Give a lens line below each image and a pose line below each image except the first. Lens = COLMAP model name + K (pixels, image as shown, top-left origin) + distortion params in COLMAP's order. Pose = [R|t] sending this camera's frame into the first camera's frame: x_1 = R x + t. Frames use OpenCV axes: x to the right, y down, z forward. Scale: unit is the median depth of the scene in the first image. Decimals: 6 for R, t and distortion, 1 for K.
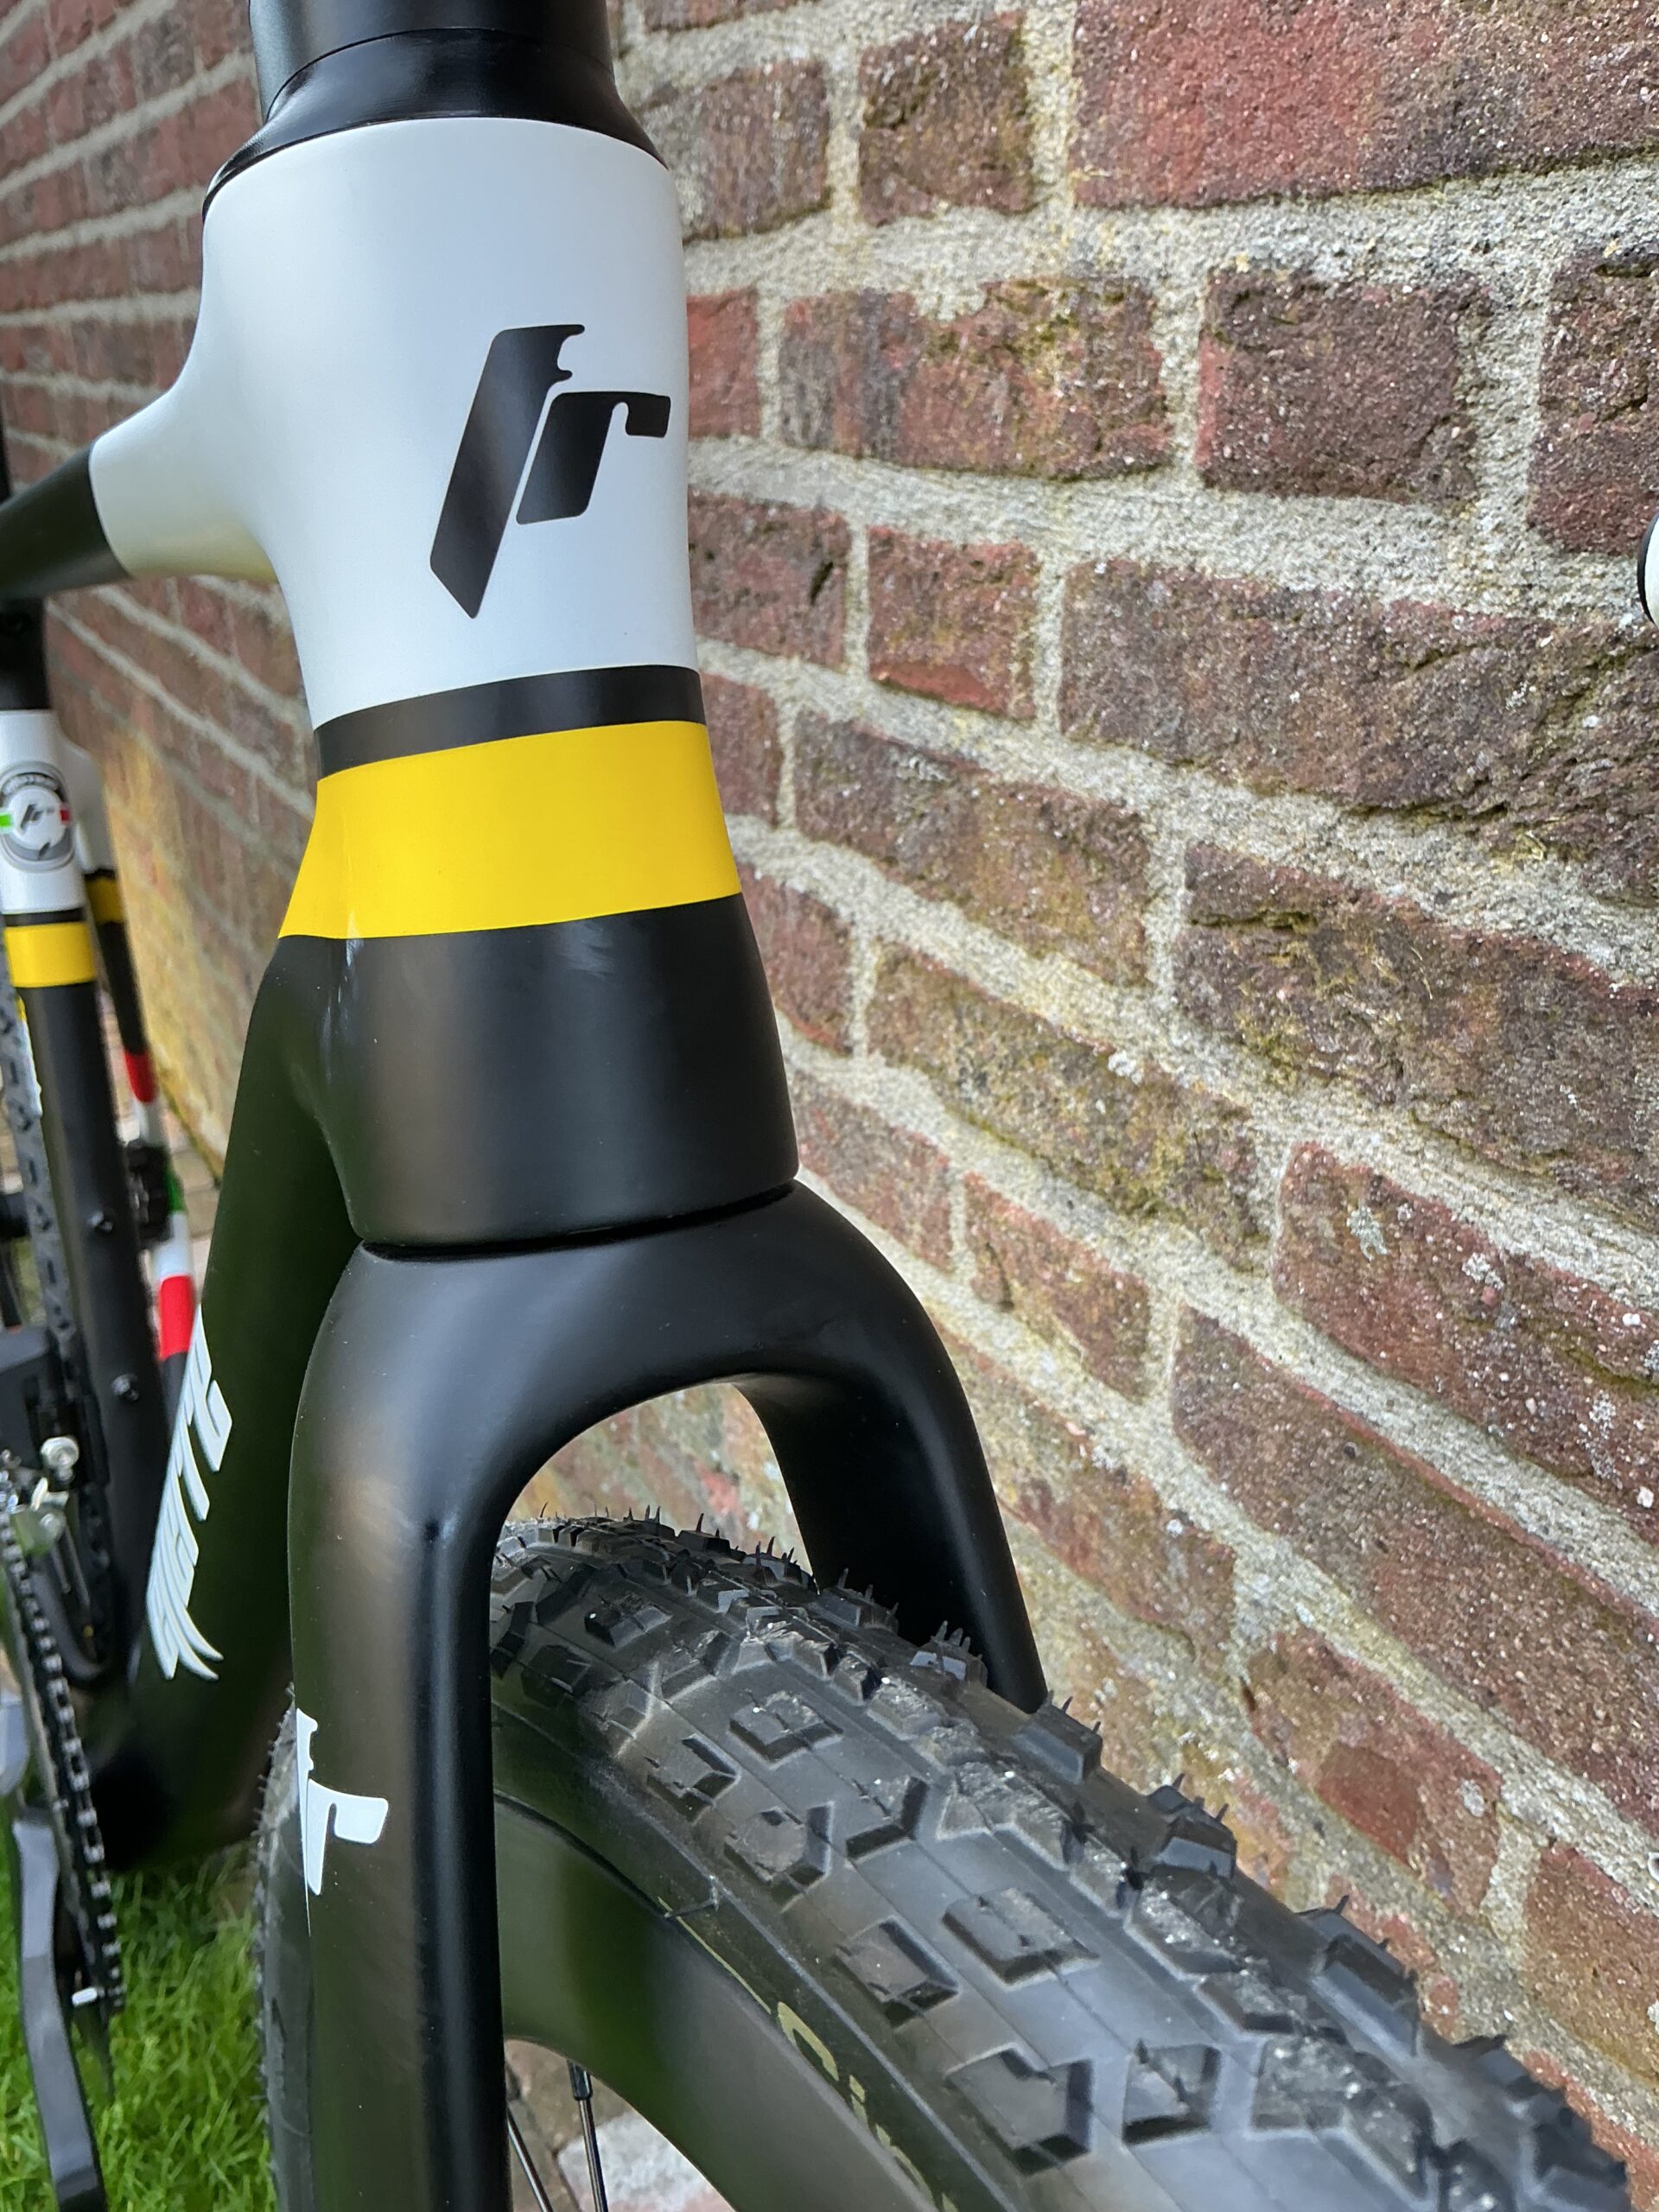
lens RADIAL K [[1858.0, 0, 836.3], [0, 1858.0, 1104.6], [0, 0, 1]] dist [0.121950, -0.267265]
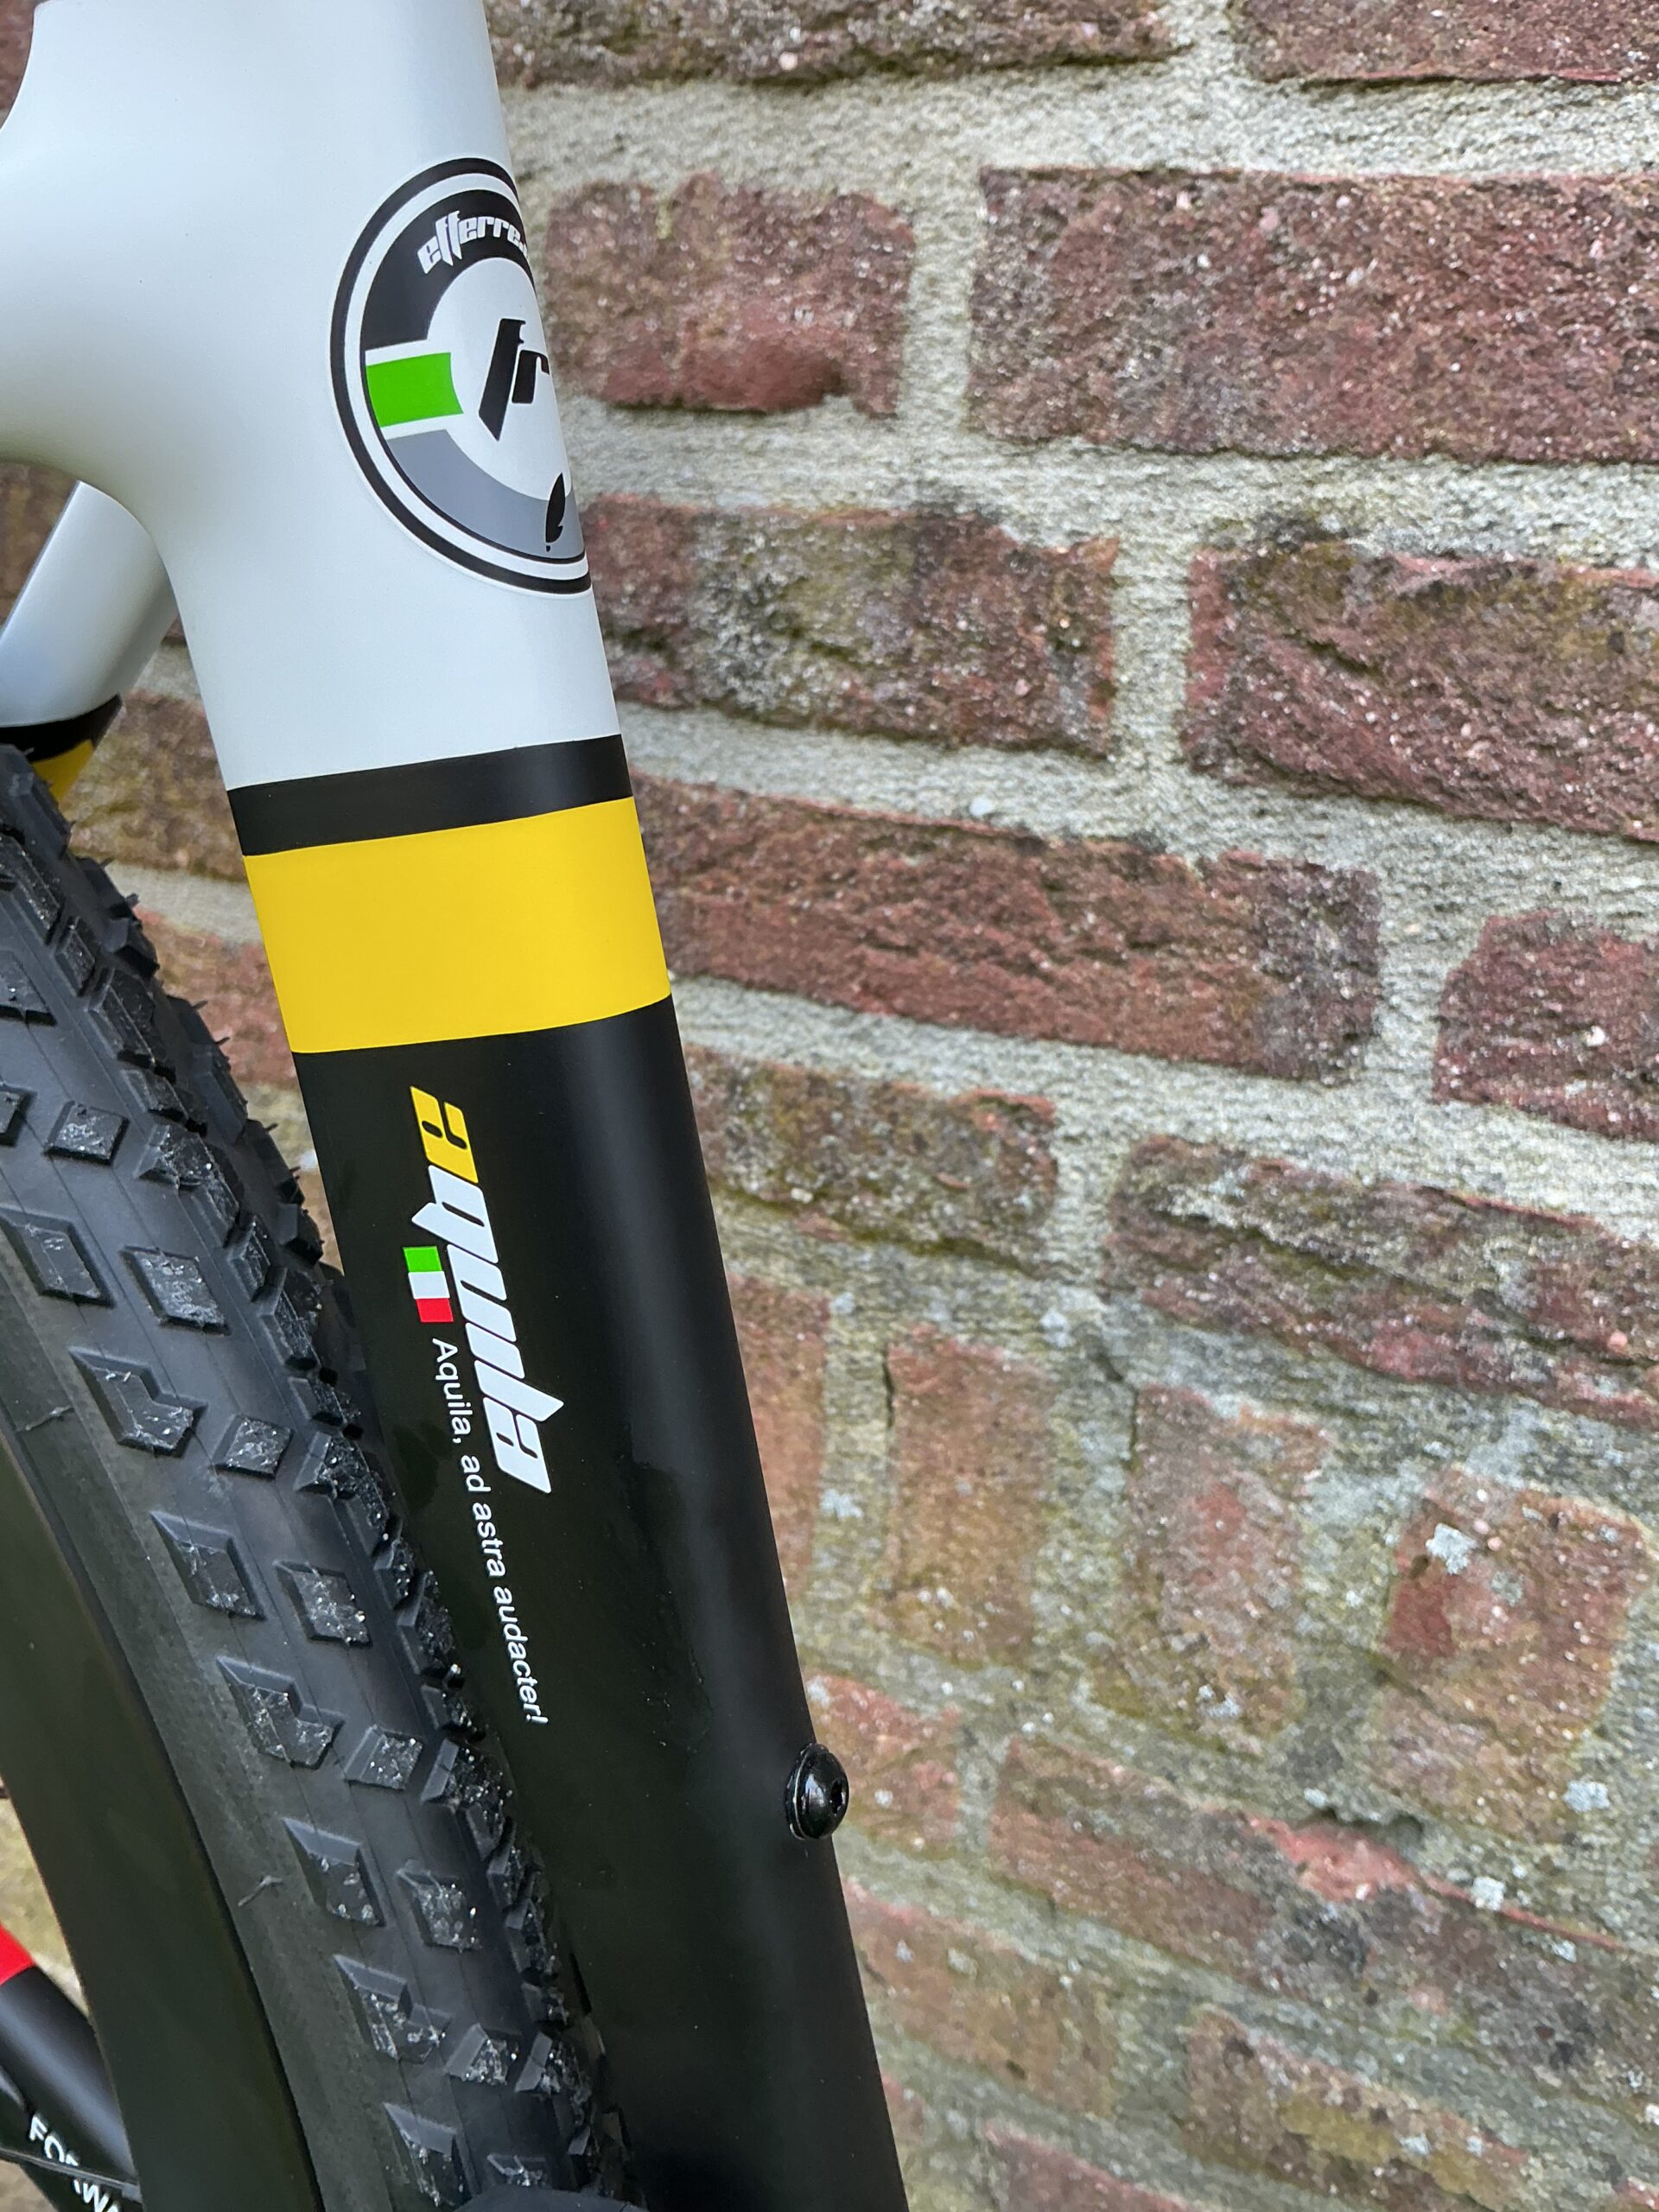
lens RADIAL K [[1858.0, 0, 831.2], [0, 1858.0, 1101.4], [0, 0, 1]] dist [0.121950, -0.267265]
pose [[0.823883, -0.151825, 0.546046, -0.865156], [0.163060, 0.986214, 0.028183, -0.087119], [-0.542797, 0.065819, 0.837281, 1.210059]]
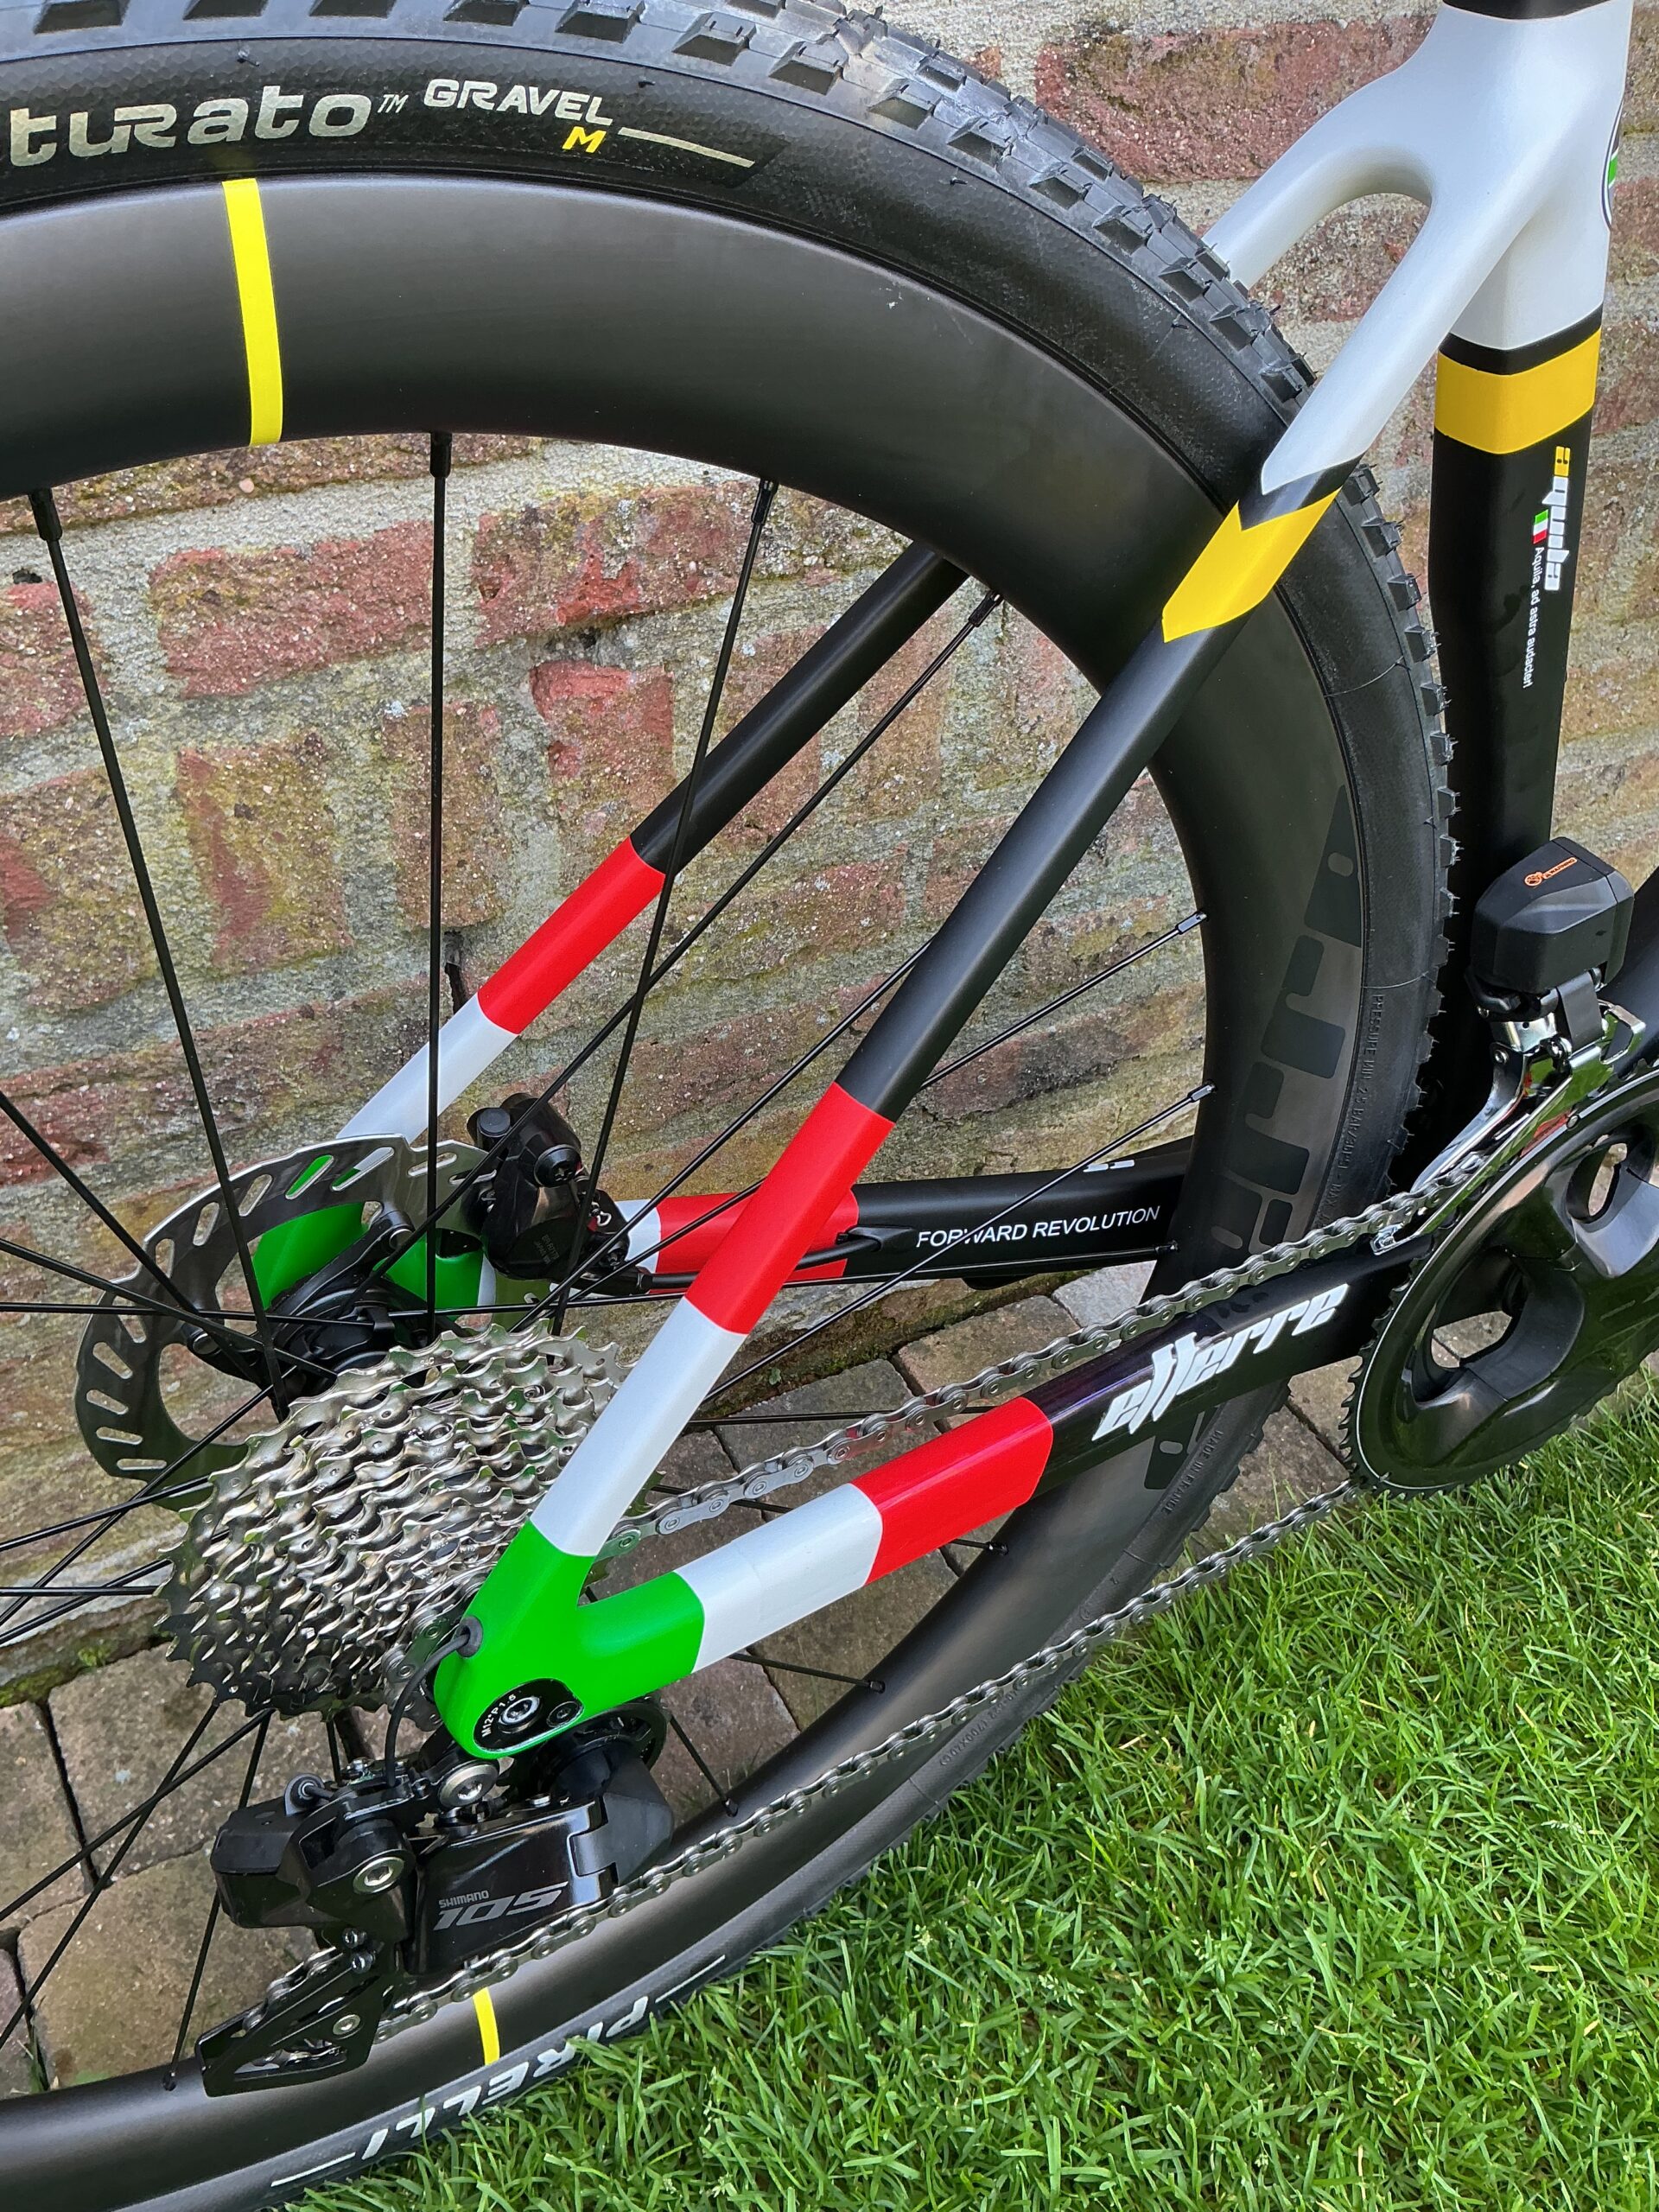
lens RADIAL K [[1858.0, 0, 847.1], [0, 1858.0, 1111.8], [0, 0, 1]] dist [0.121950, -0.267265]
pose [[-0.001487, -0.647135, 0.762374, -1.799820], [0.328388, 0.719780, 0.611620, -0.624695], [-0.944542, 0.251264, 0.211441, 1.876592]]
